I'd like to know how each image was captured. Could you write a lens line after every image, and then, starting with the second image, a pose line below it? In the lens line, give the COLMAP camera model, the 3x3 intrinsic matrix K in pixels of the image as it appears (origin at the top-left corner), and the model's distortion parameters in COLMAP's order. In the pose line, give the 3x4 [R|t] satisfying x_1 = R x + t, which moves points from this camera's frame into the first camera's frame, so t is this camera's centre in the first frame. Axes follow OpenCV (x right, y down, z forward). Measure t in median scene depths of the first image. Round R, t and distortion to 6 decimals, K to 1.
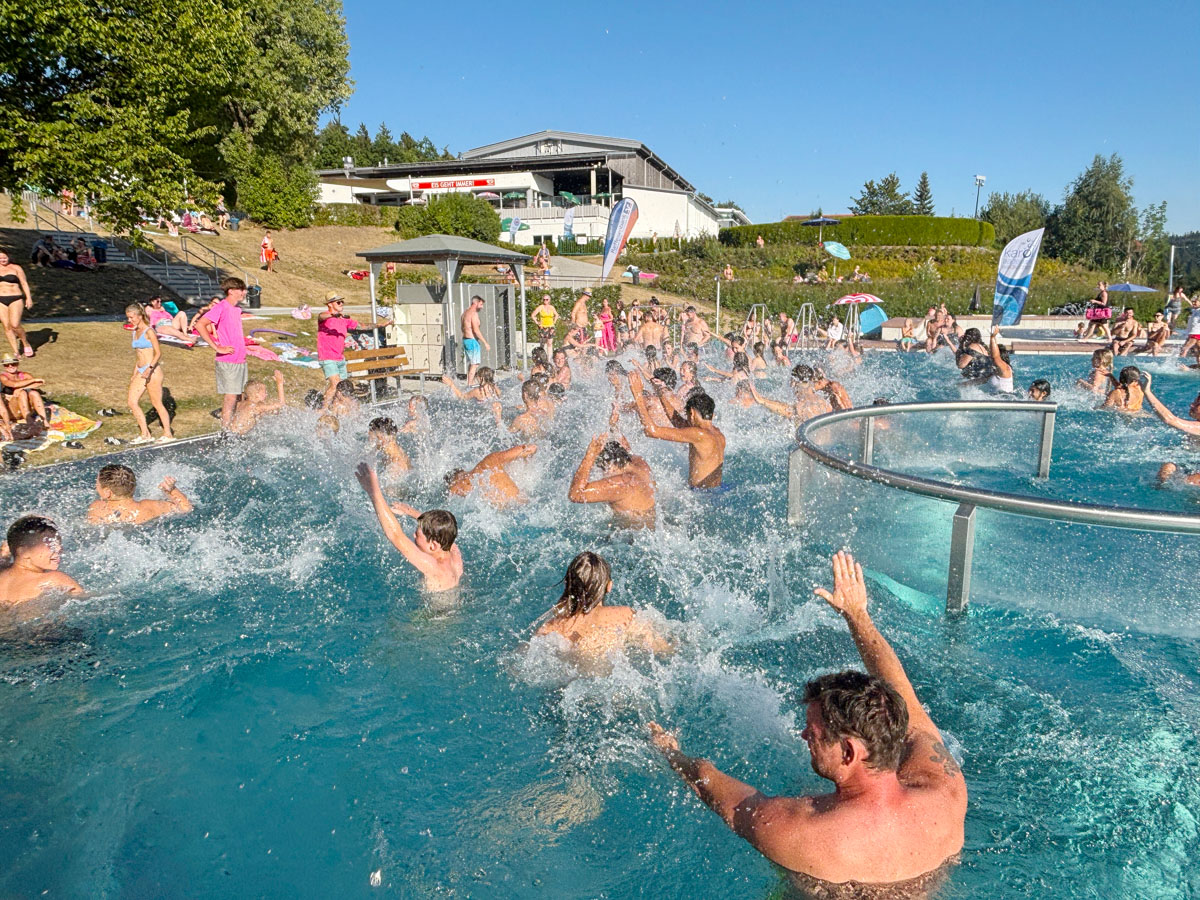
lens RADIAL K [[773.9, 0, 598.8], [0, 773.9, 452.4], [0, 0, 1]] dist [-0.030672, -0.000508]
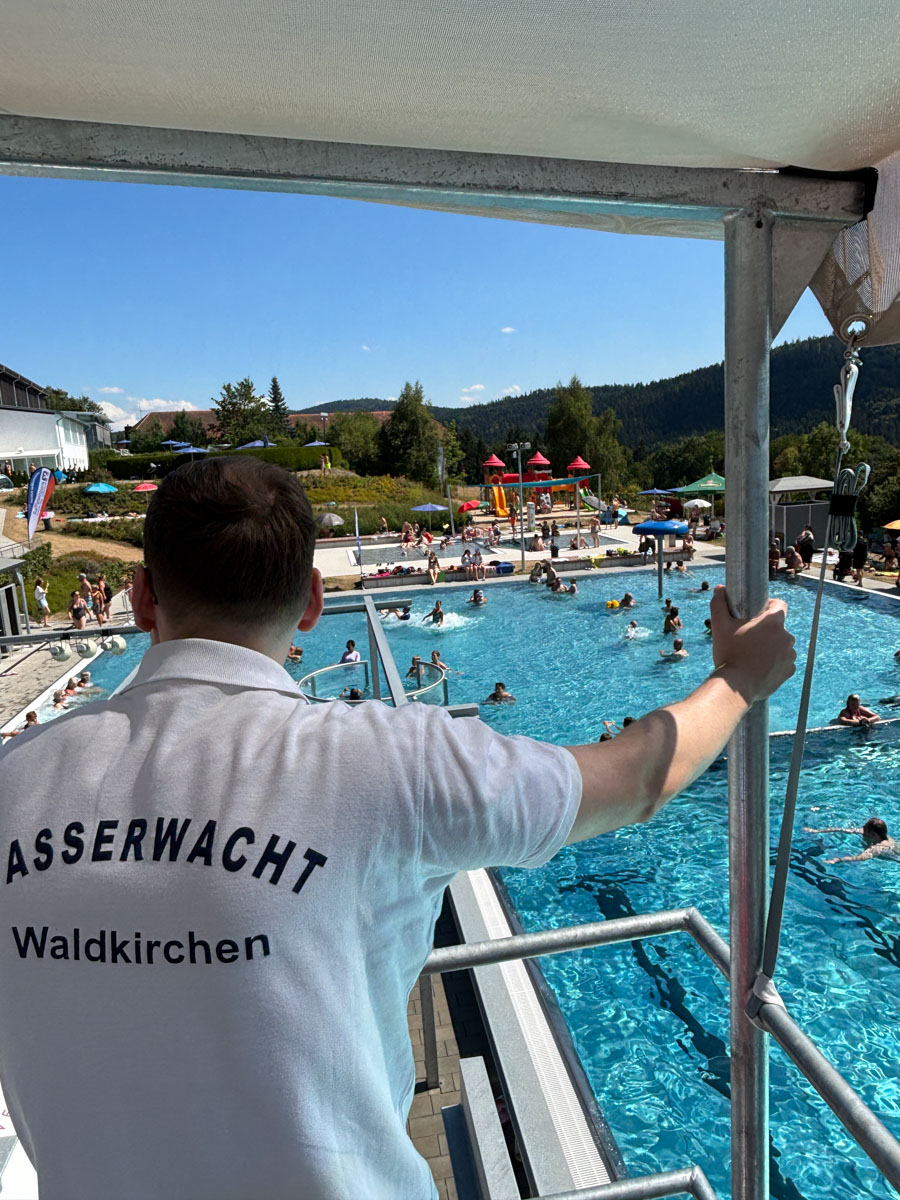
lens RADIAL K [[821.0, 0, 447.8], [0, 821.0, 600.3], [0, 0, 1]] dist [-0.007988, -0.001246]
pose [[0.832077, -0.135025, 0.537974, -0.049004], [0.153822, 0.988047, 0.010073, -0.018997], [-0.532904, 0.074371, 0.842901, -0.110824]]
